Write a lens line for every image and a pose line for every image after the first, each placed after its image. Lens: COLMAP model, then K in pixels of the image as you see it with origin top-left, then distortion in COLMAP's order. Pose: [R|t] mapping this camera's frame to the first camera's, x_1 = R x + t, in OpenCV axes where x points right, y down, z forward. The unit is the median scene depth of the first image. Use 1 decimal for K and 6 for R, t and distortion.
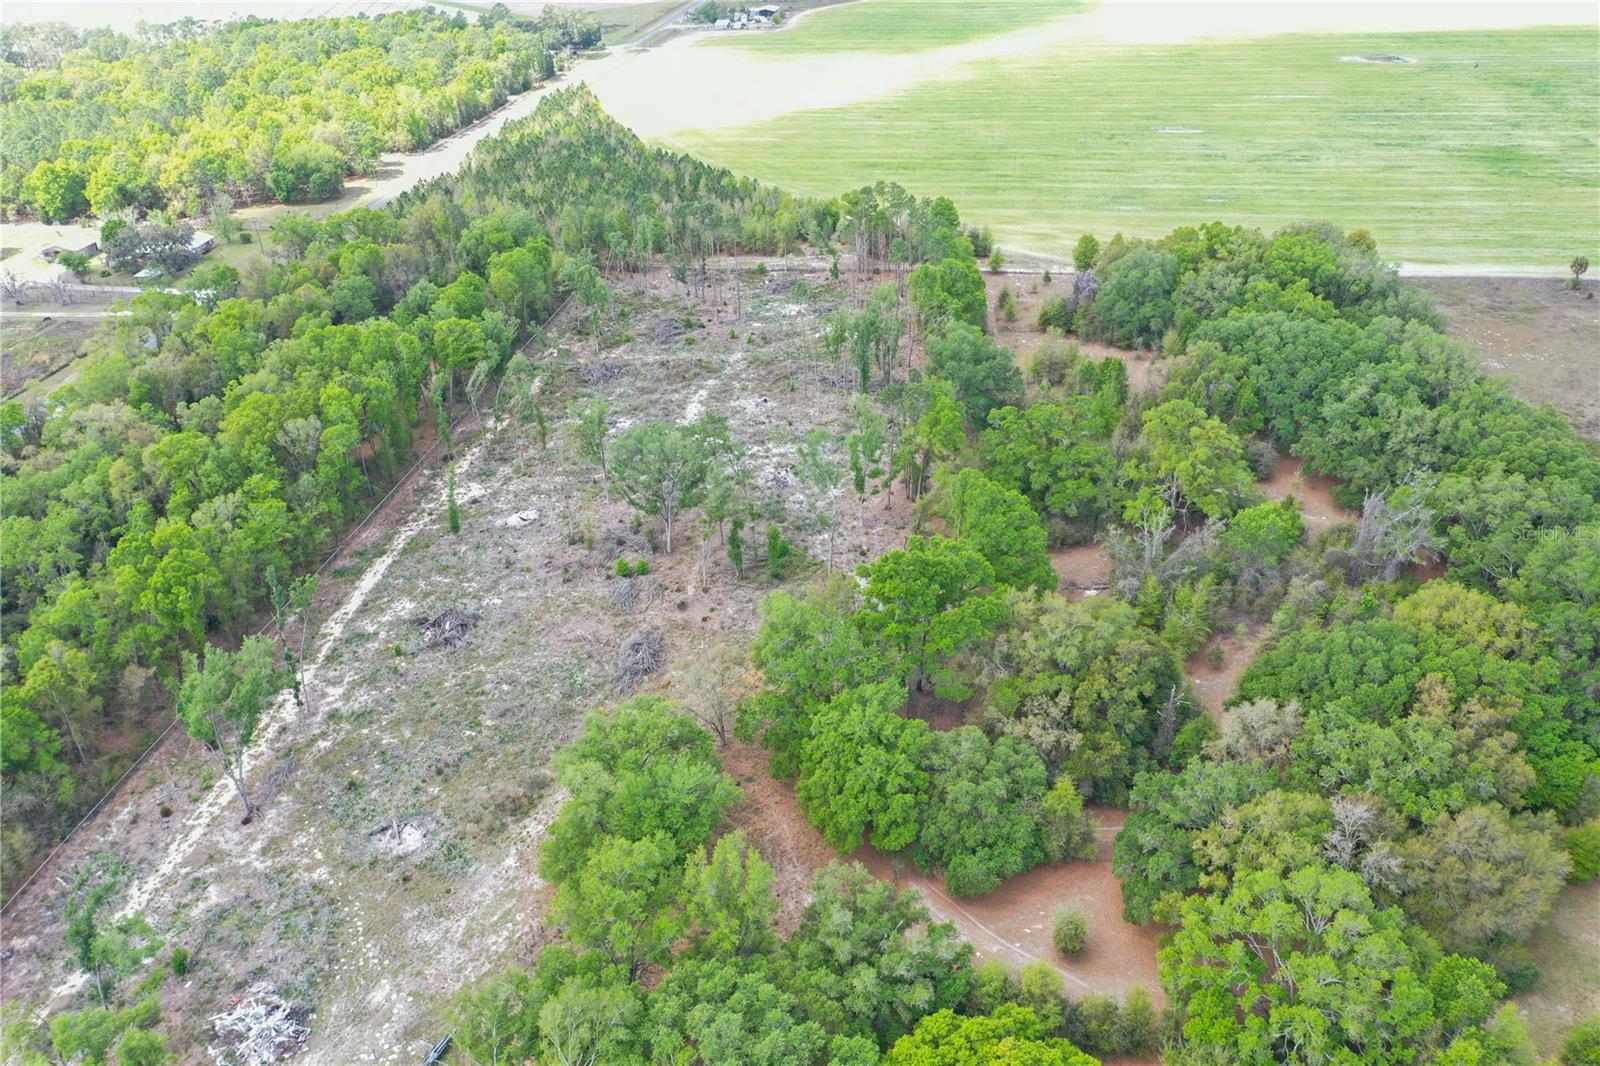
lens RADIAL K [[1258.2, 0, 800.0], [0, 1258.2, 533.0], [0, 0, 1]] dist [-0.006876, -0.001001]
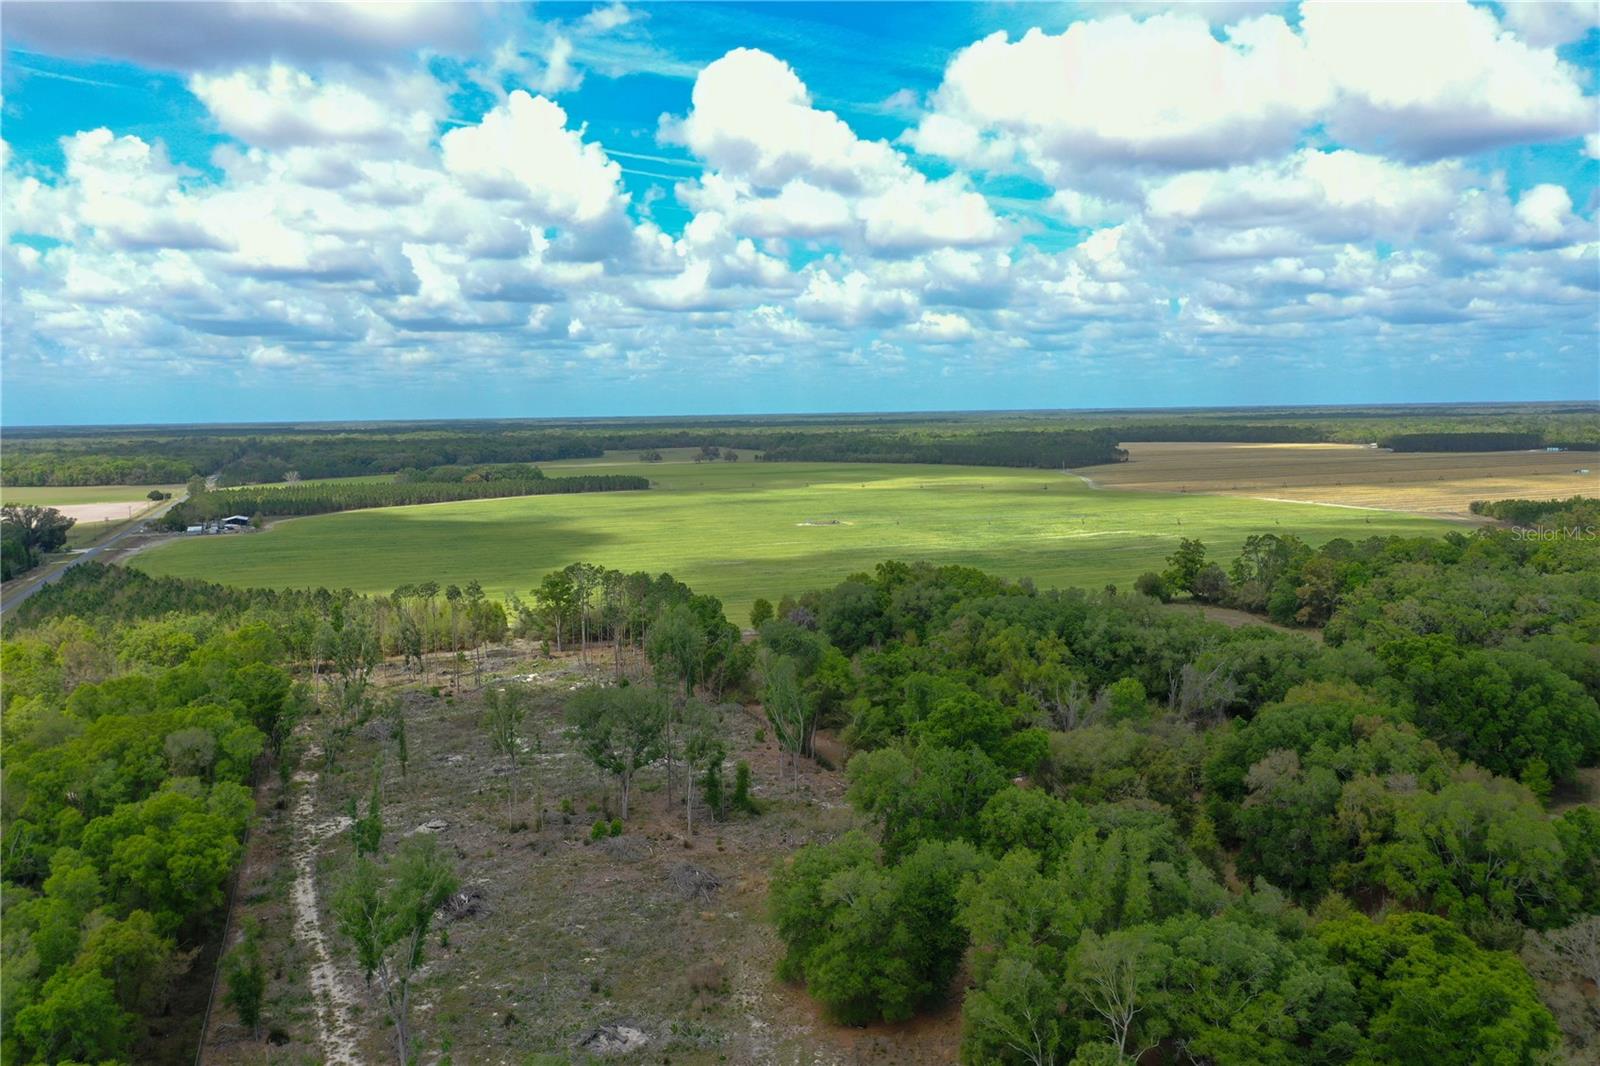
lens RADIAL K [[1258.2, 0, 800.0], [0, 1258.2, 533.0], [0, 0, 1]] dist [-0.006876, -0.001001]
pose [[0.871670, -0.026951, 0.489351, -0.492590], [0.229707, 0.904487, -0.359358, 0.210984], [-0.432926, 0.425649, 0.794605, 0.085116]]
